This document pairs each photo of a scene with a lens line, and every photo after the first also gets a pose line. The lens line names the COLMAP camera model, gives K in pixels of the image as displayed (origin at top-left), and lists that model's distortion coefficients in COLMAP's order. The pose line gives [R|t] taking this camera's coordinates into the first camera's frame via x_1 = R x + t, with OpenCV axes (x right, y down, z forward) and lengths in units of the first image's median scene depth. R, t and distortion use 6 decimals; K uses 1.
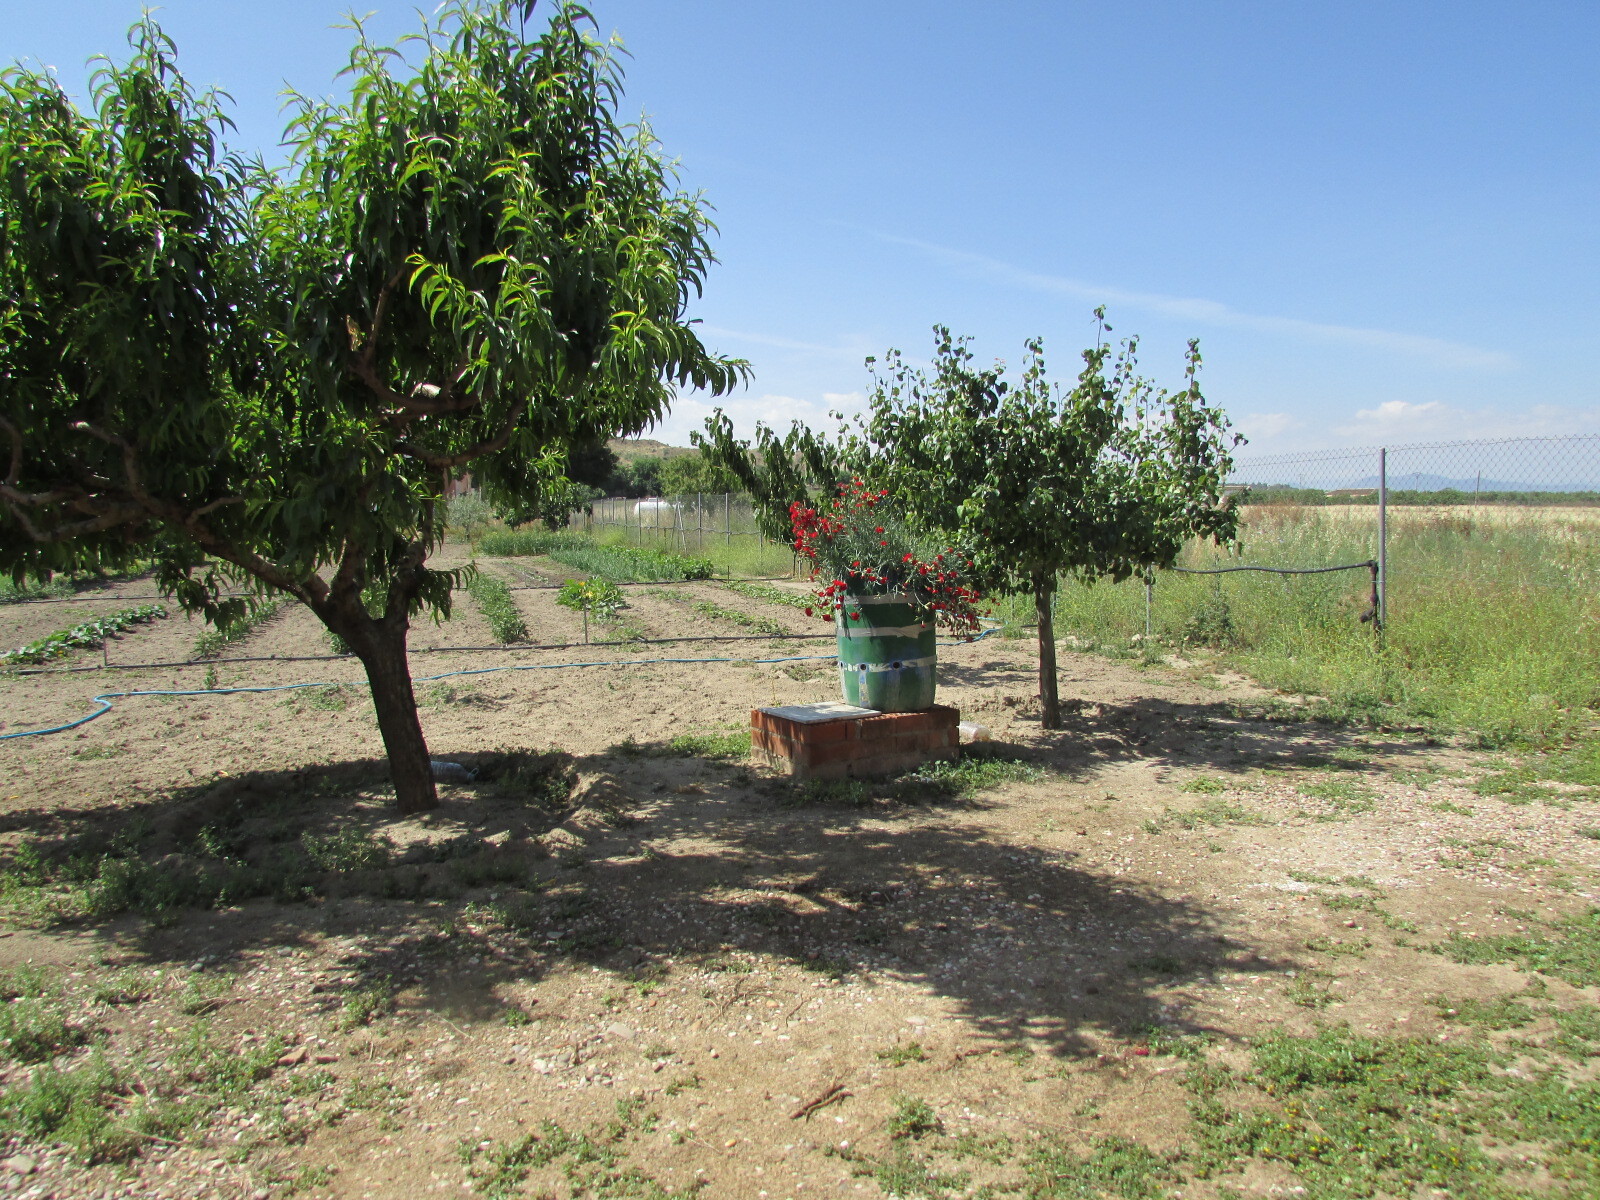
lens RADIAL K [[1156.9, 0, 800.9], [0, 1156.9, 604.9], [0, 0, 1]] dist [-0.007356, -0.003402]
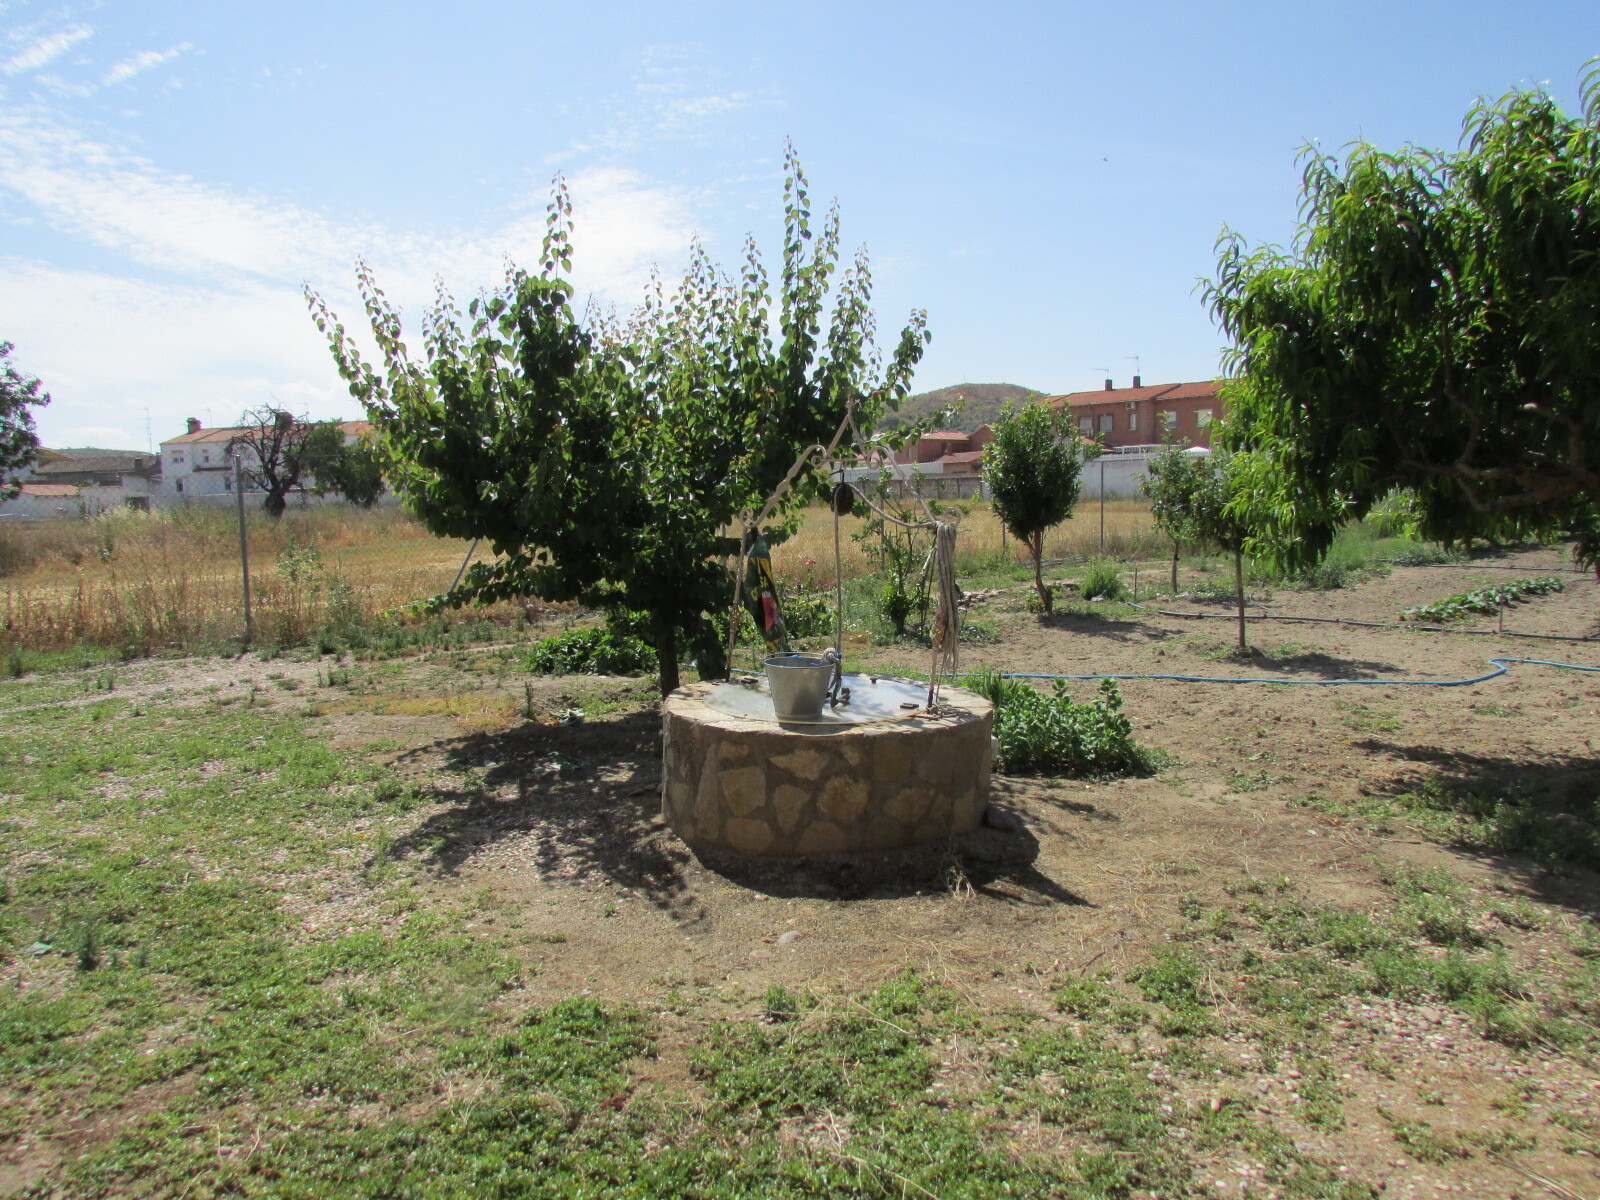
lens RADIAL K [[1156.9, 0, 796.5], [0, 1156.9, 614.0], [0, 0, 1]] dist [-0.007356, -0.003402]
pose [[0.466396, 0.104846, -0.878340, 0.031470], [-0.074216, 0.994088, 0.079254, 0.004084], [0.881457, 0.028223, 0.471420, -0.120622]]
